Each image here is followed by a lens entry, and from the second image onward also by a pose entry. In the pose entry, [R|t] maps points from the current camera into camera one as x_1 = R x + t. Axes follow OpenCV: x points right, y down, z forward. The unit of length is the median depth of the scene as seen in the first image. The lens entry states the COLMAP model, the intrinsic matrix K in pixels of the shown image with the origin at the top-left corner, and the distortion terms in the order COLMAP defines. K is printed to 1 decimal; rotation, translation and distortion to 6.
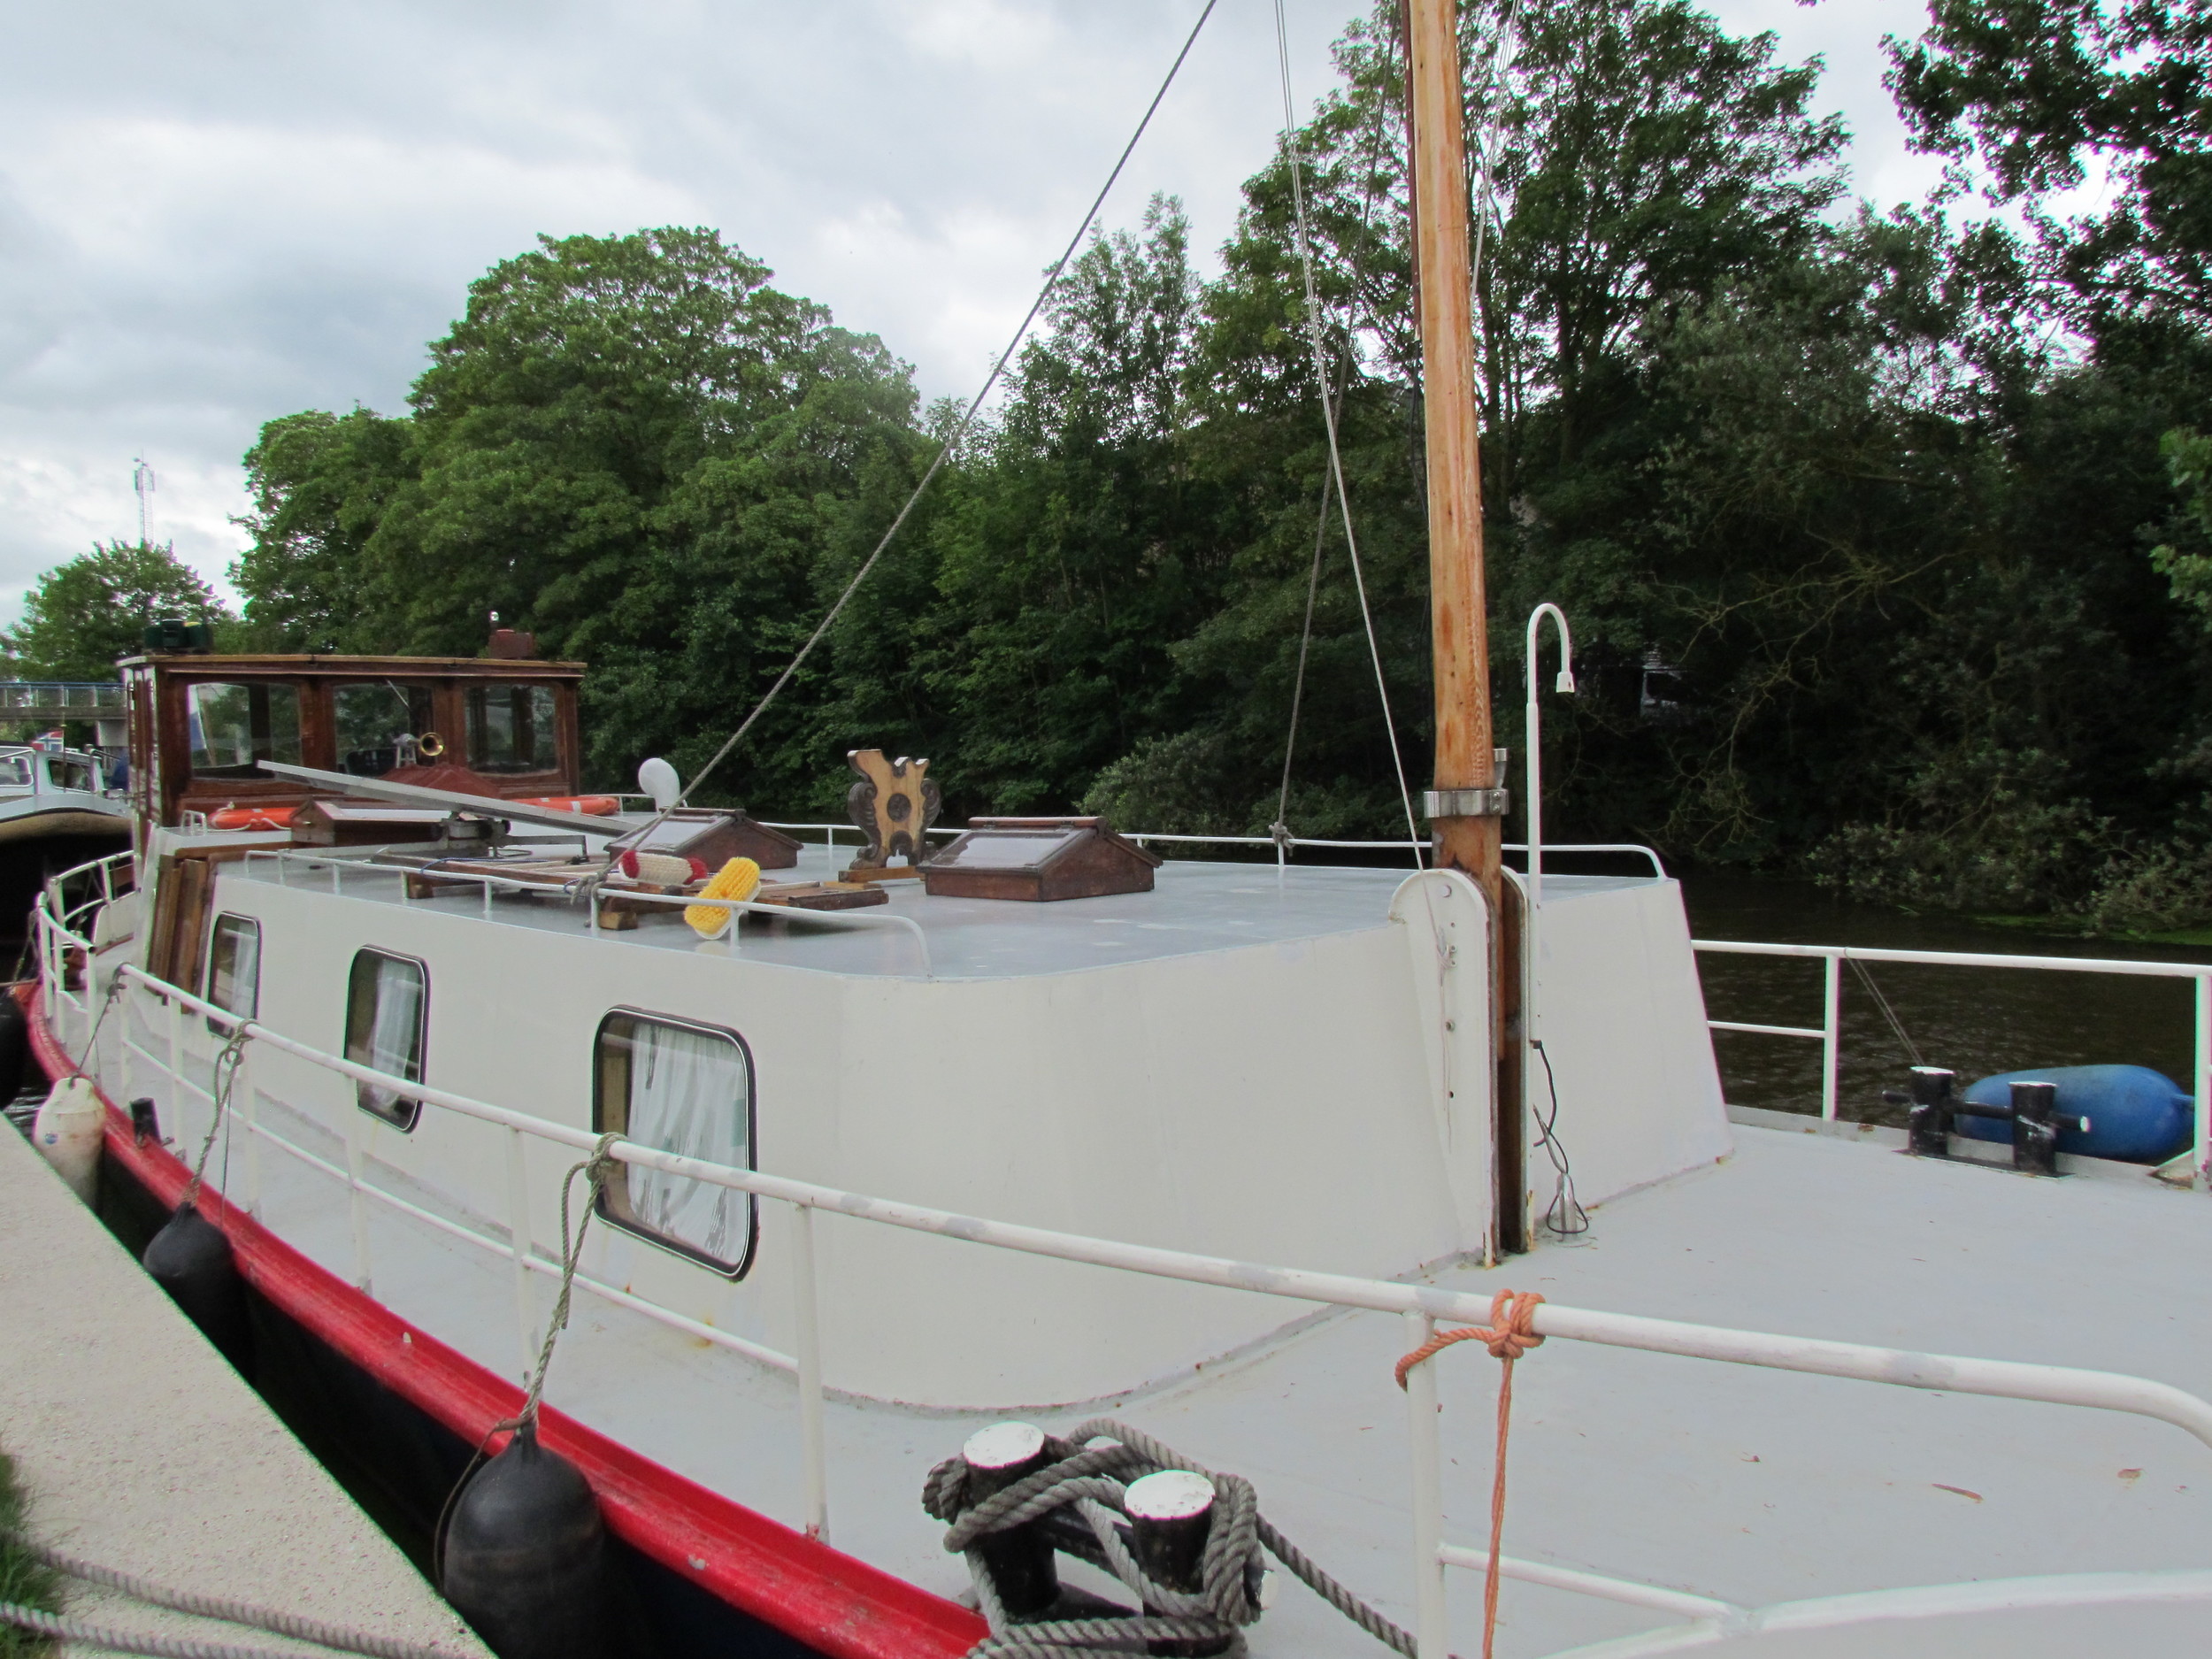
lens RADIAL K [[1590.2, 0, 1109.6], [0, 1590.2, 834.6], [0, 0, 1]] dist [-0.030499, 0.021283]
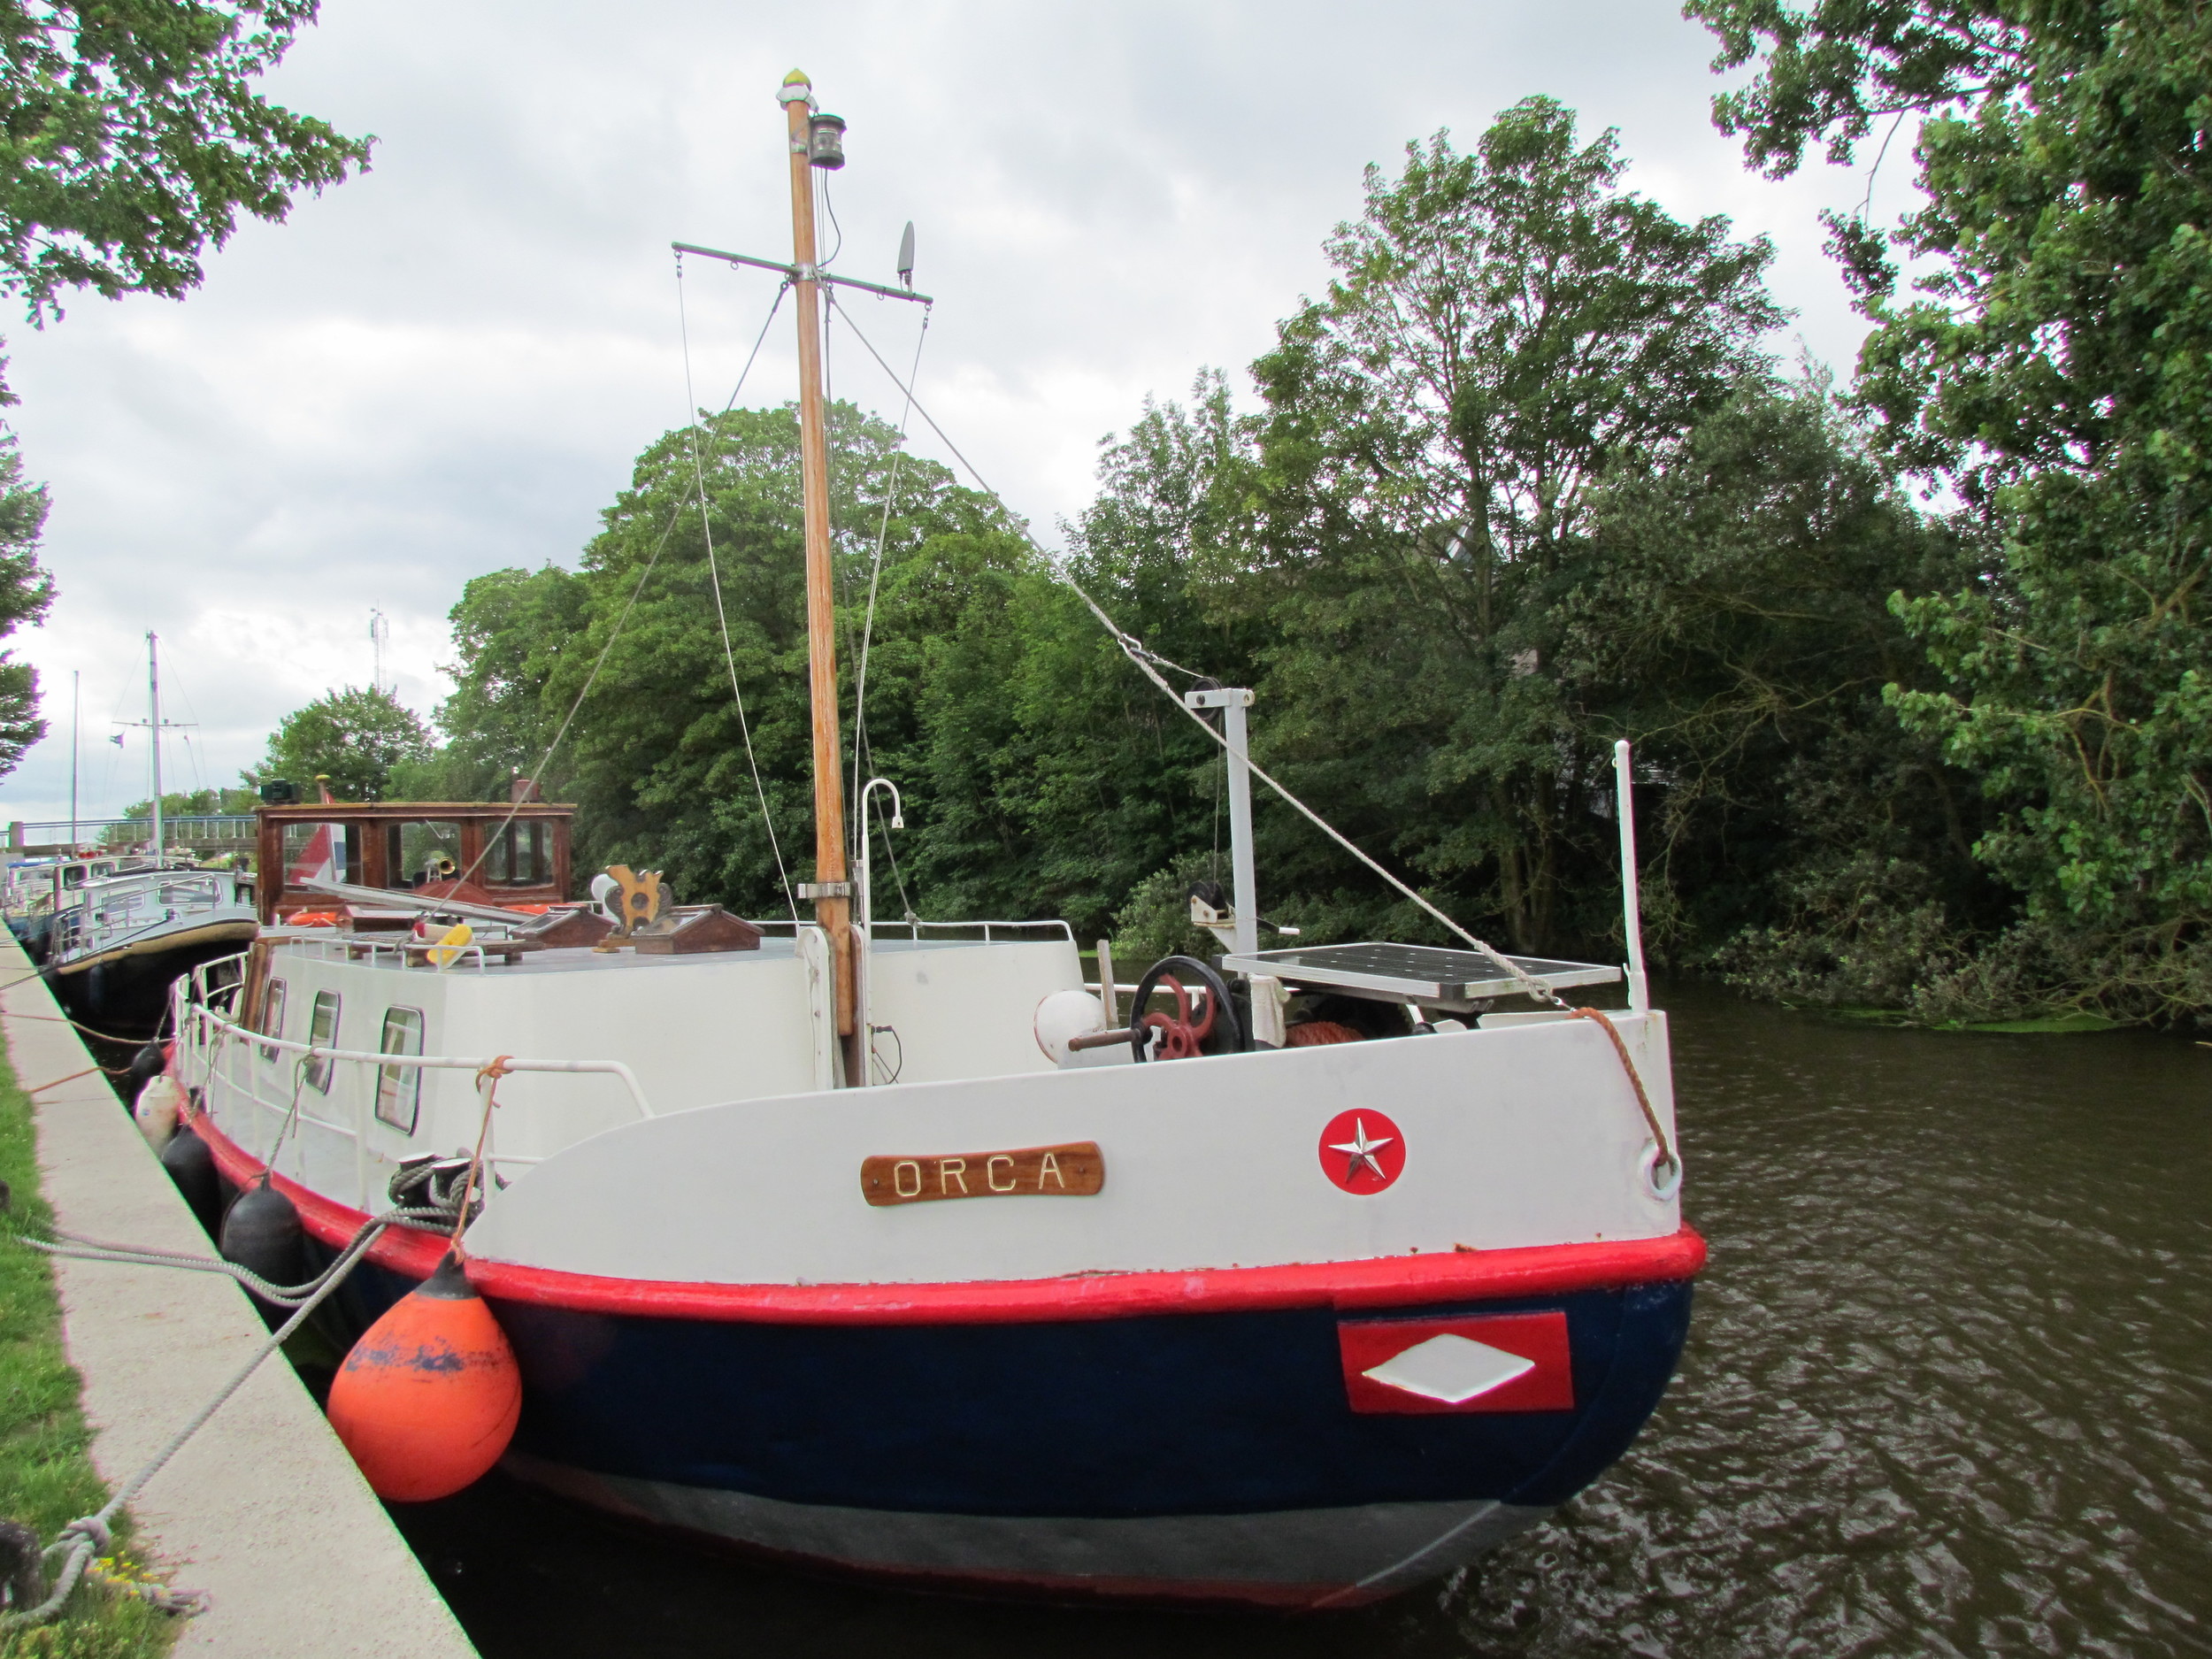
lens RADIAL K [[1590.2, 0, 1099.0], [0, 1590.2, 826.2], [0, 0, 1]] dist [-0.030499, 0.021283]
pose [[0.992673, -0.012908, -0.120139, 0.067082], [0.003263, 0.996779, -0.080133, 0.004786], [0.120787, 0.079153, 0.989518, -0.067561]]
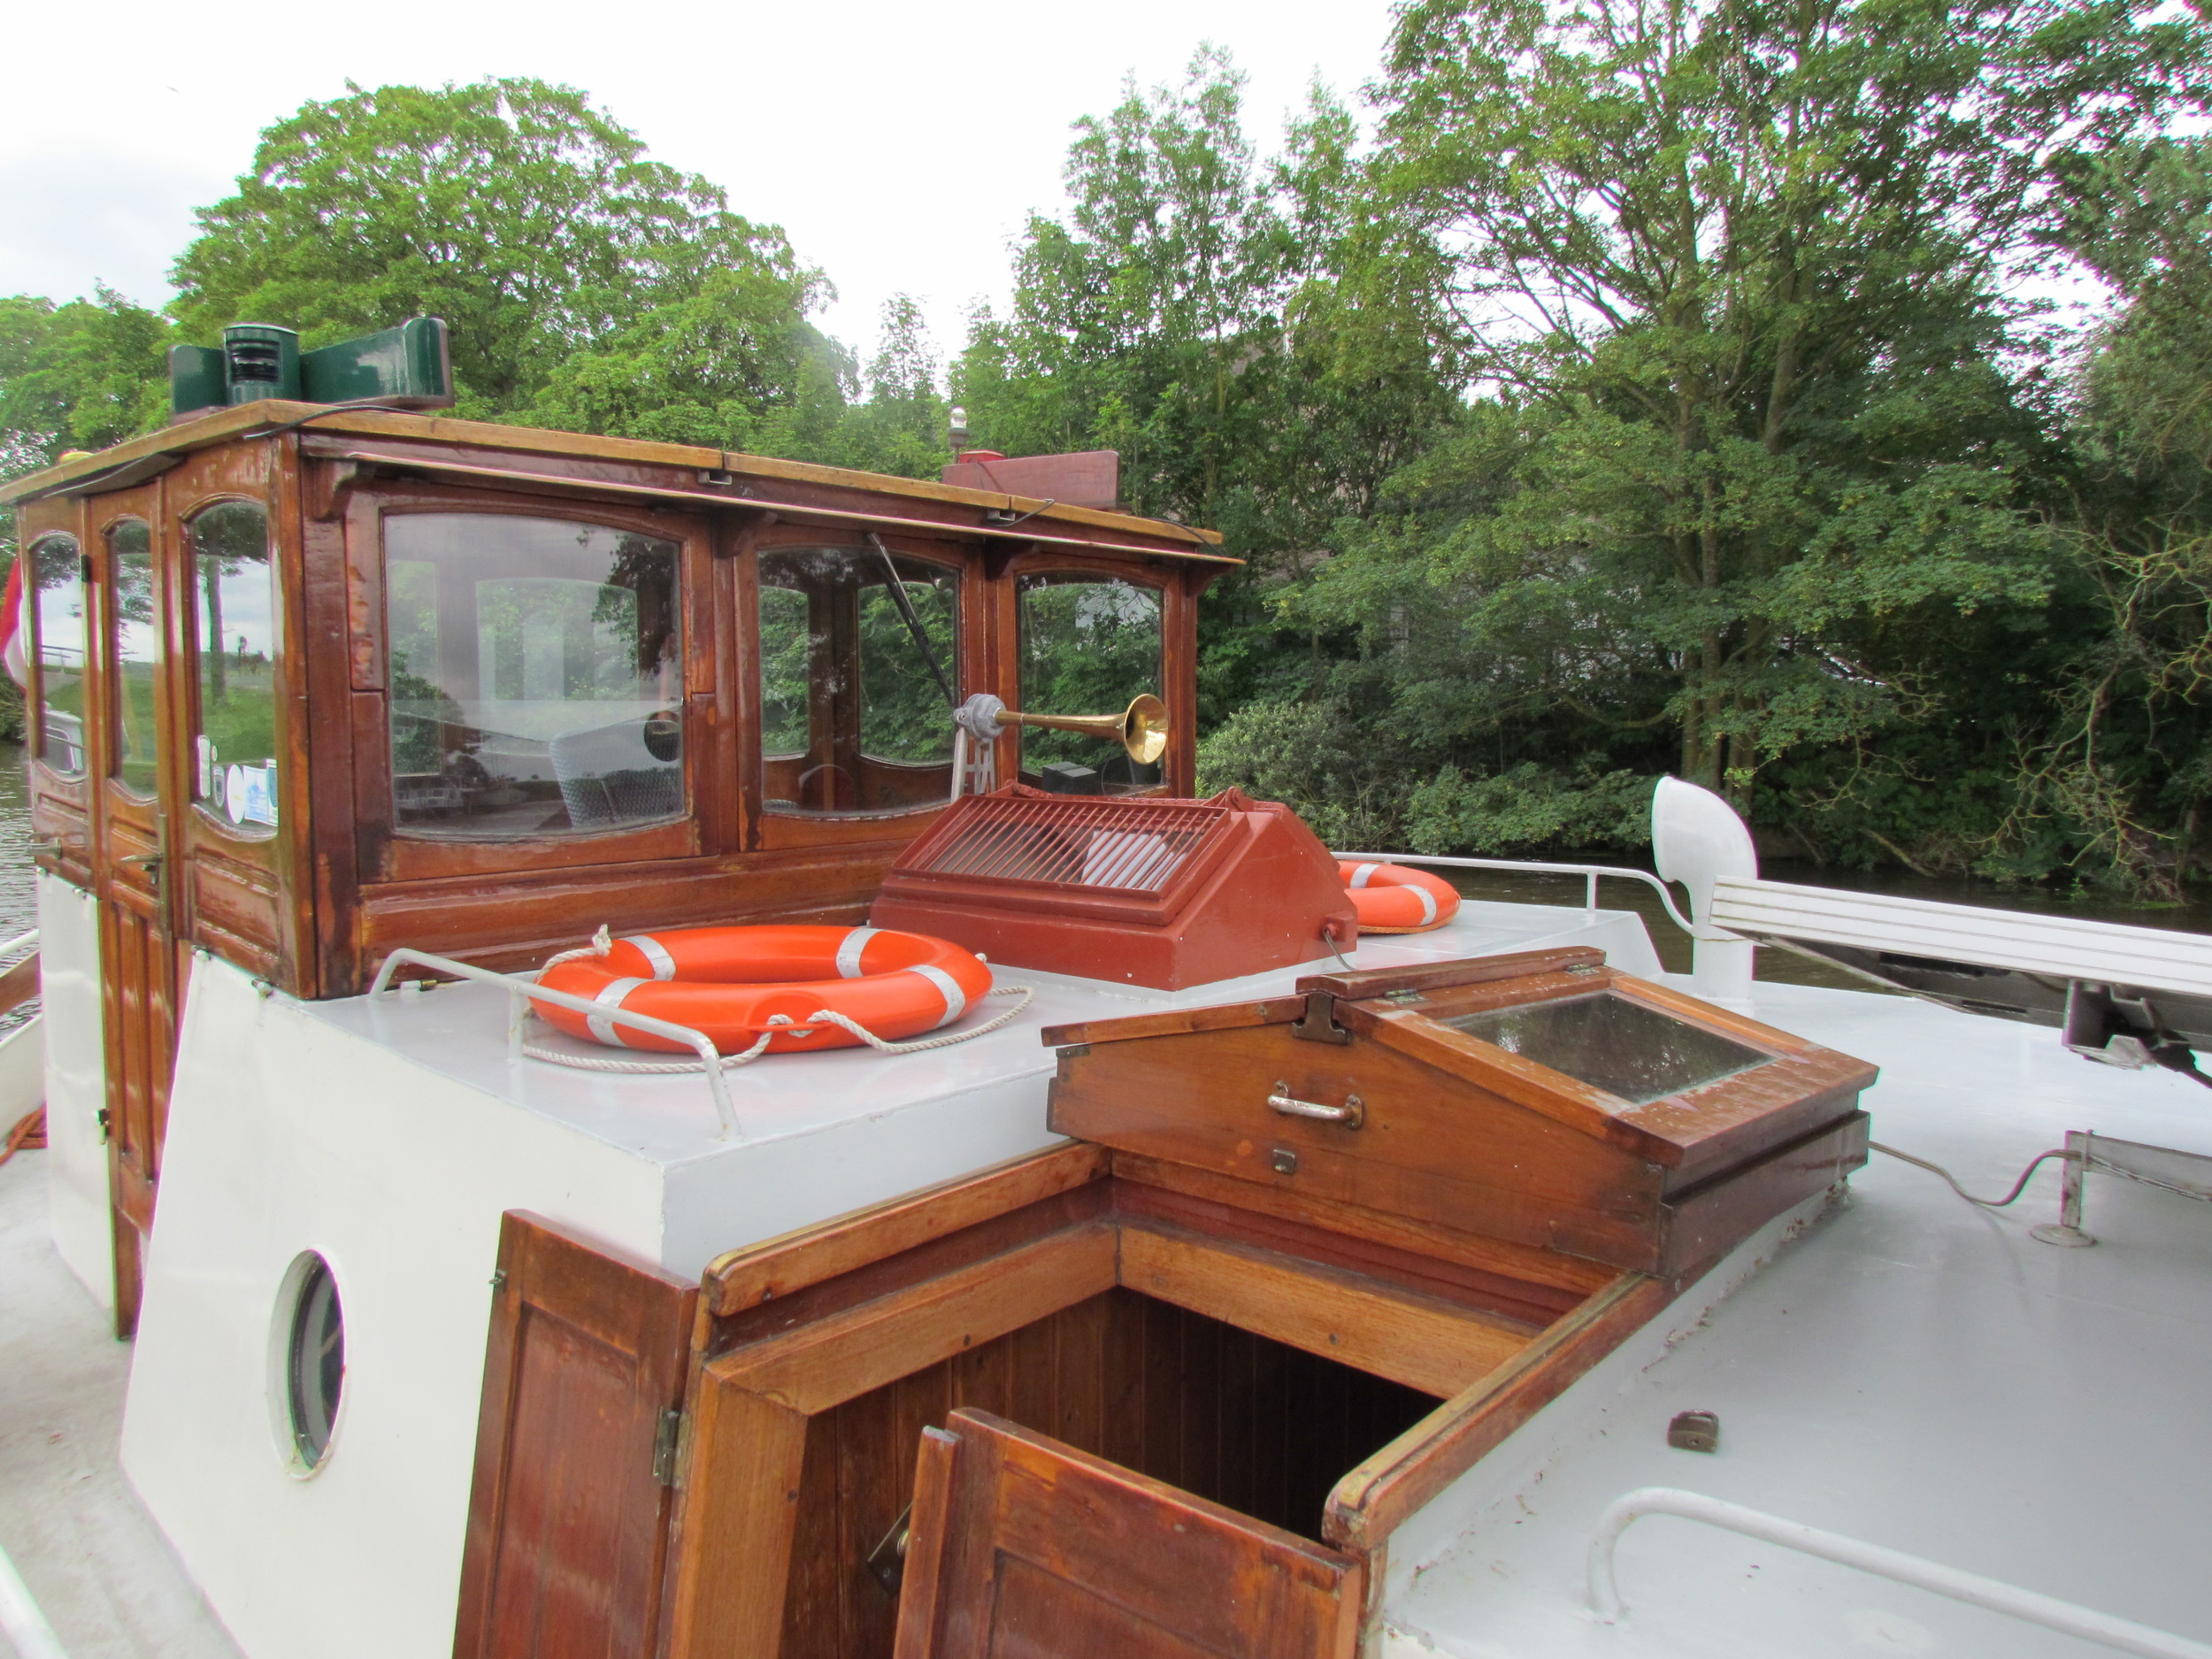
lens RADIAL K [[1590.2, 0, 1098.9], [0, 1590.2, 832.5], [0, 0, 1]] dist [-0.030499, 0.021283]
pose [[0.989884, 0.011475, 0.141415, -0.103686], [-0.014473, 0.999691, 0.020185, -0.008935], [-0.141140, -0.022028, 0.989745, 0.146238]]
